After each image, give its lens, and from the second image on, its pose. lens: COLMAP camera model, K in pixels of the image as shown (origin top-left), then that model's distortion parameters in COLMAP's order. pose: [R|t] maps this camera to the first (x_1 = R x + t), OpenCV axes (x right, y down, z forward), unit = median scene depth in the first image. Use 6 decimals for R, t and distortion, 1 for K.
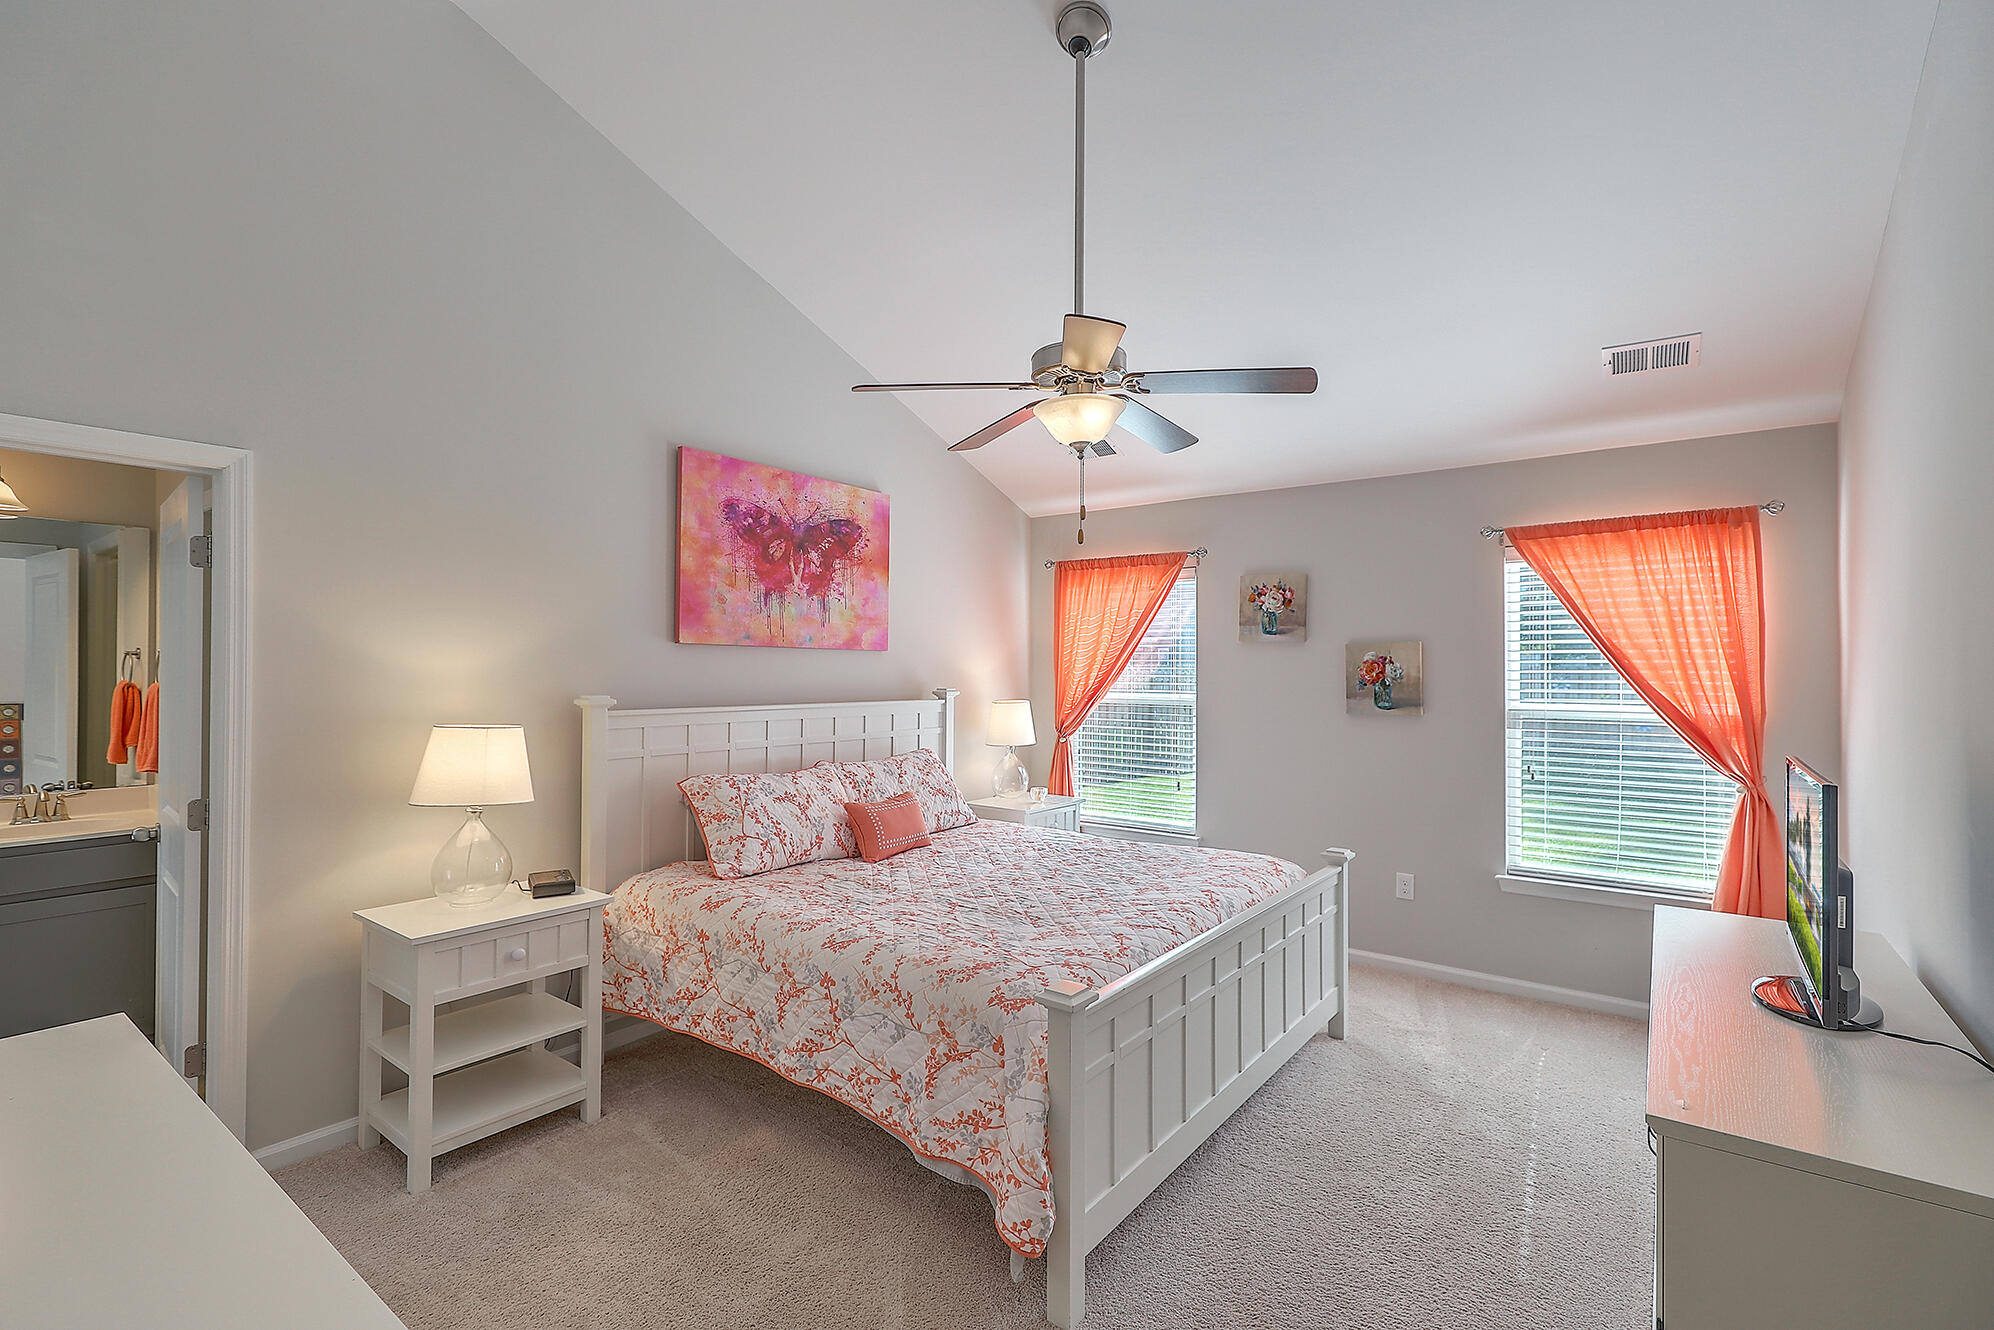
lens RADIAL K [[901.8, 0, 1009.1], [0, 901.8, 665.1], [0, 0, 1]] dist [0.001039, 0.000899]
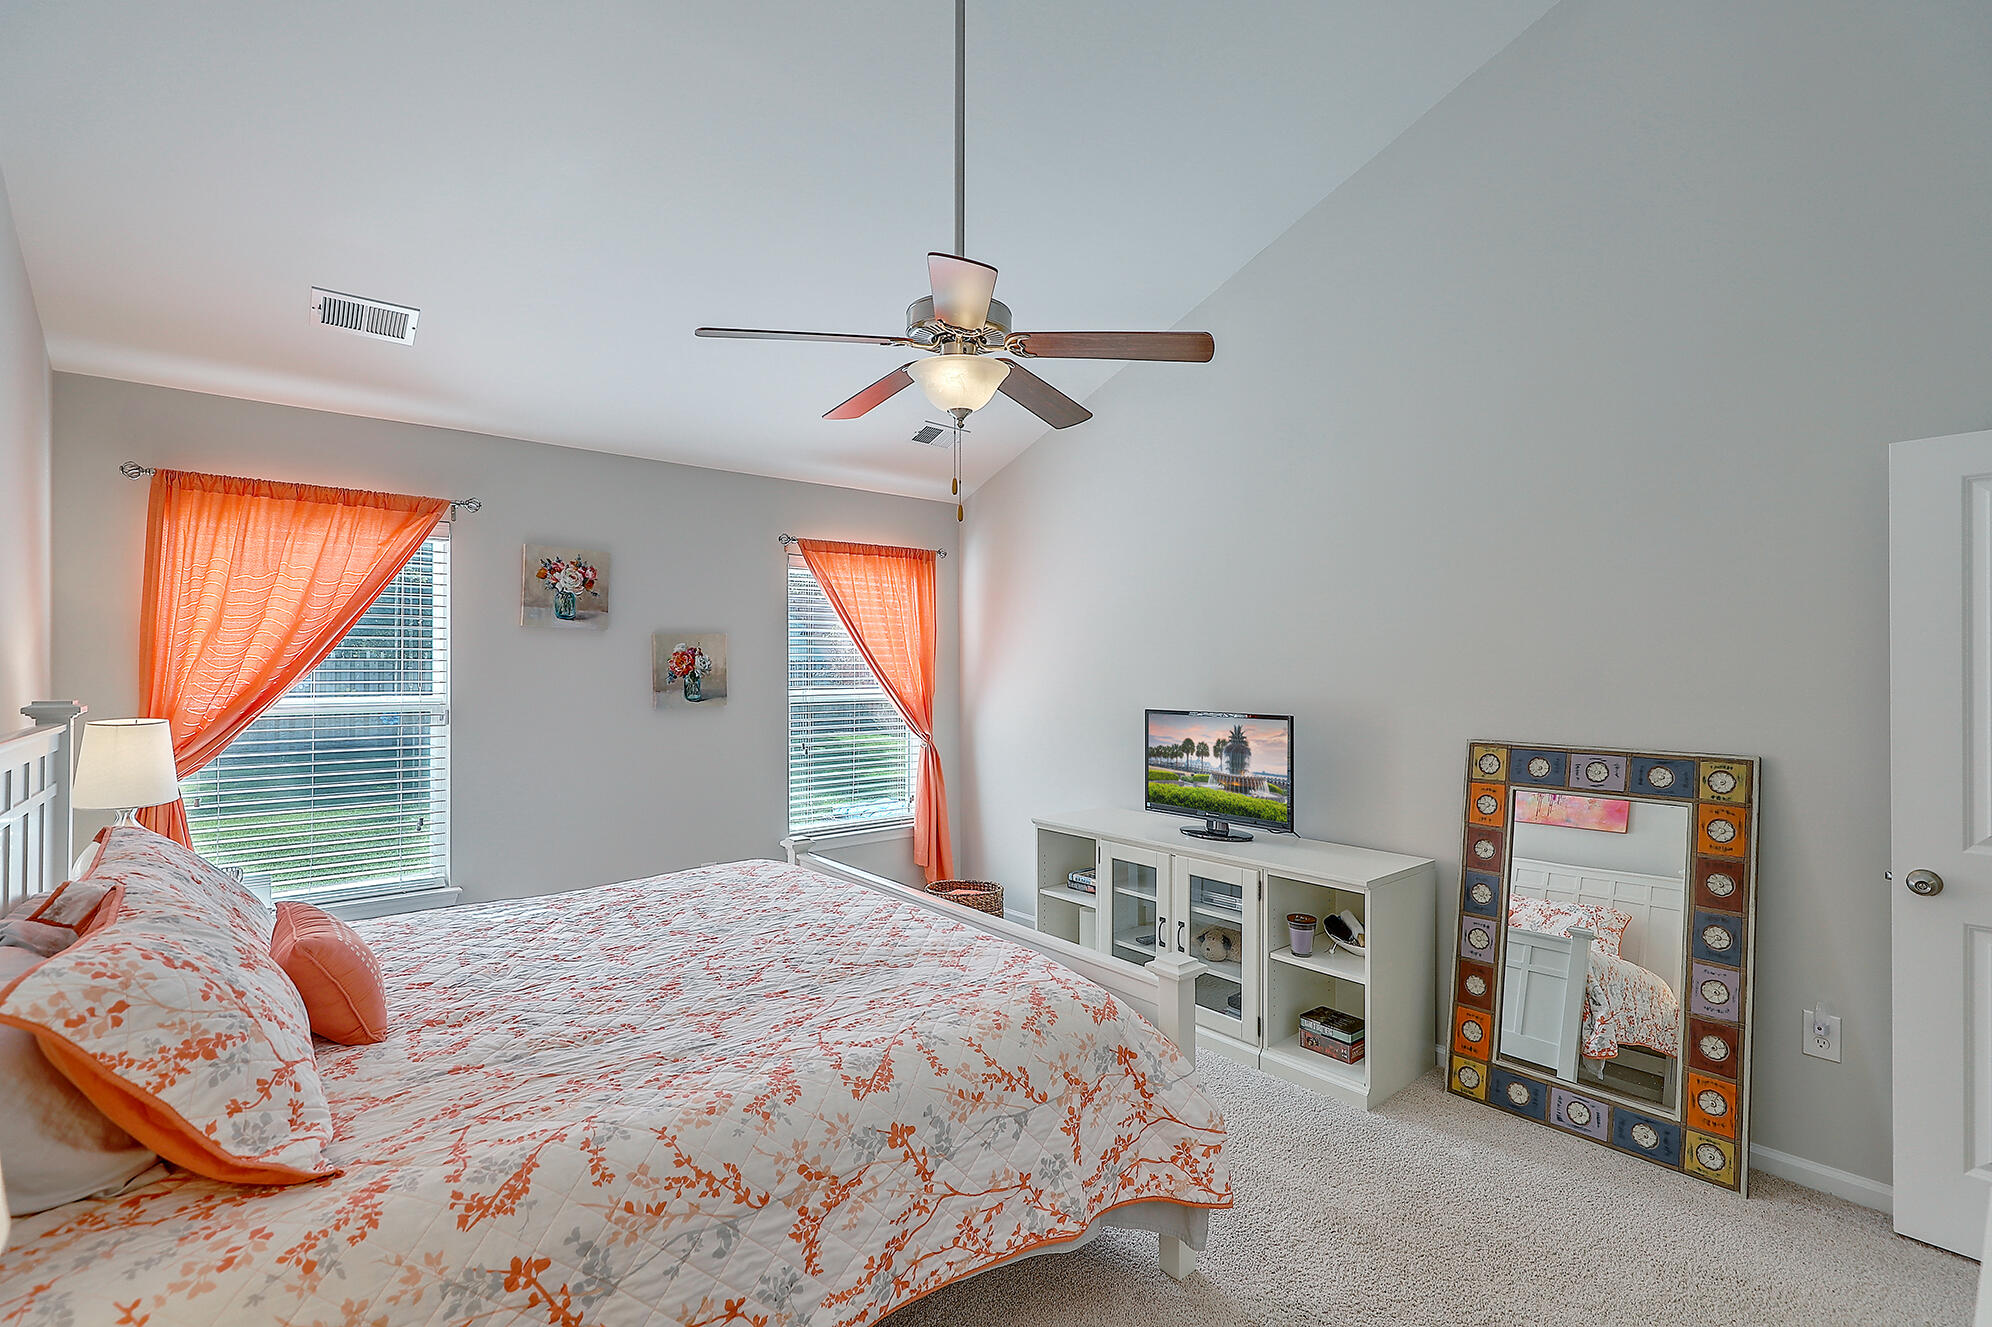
lens RADIAL K [[900.9, 0, 1006.2], [0, 900.9, 666.6], [0, 0, 1]] dist [0.001039, 0.000899]
pose [[0.214967, -0.004703, 0.976610, -0.545676], [-0.003474, 0.999978, 0.005580, 0.004584], [-0.976615, -0.004592, 0.214946, 0.521450]]
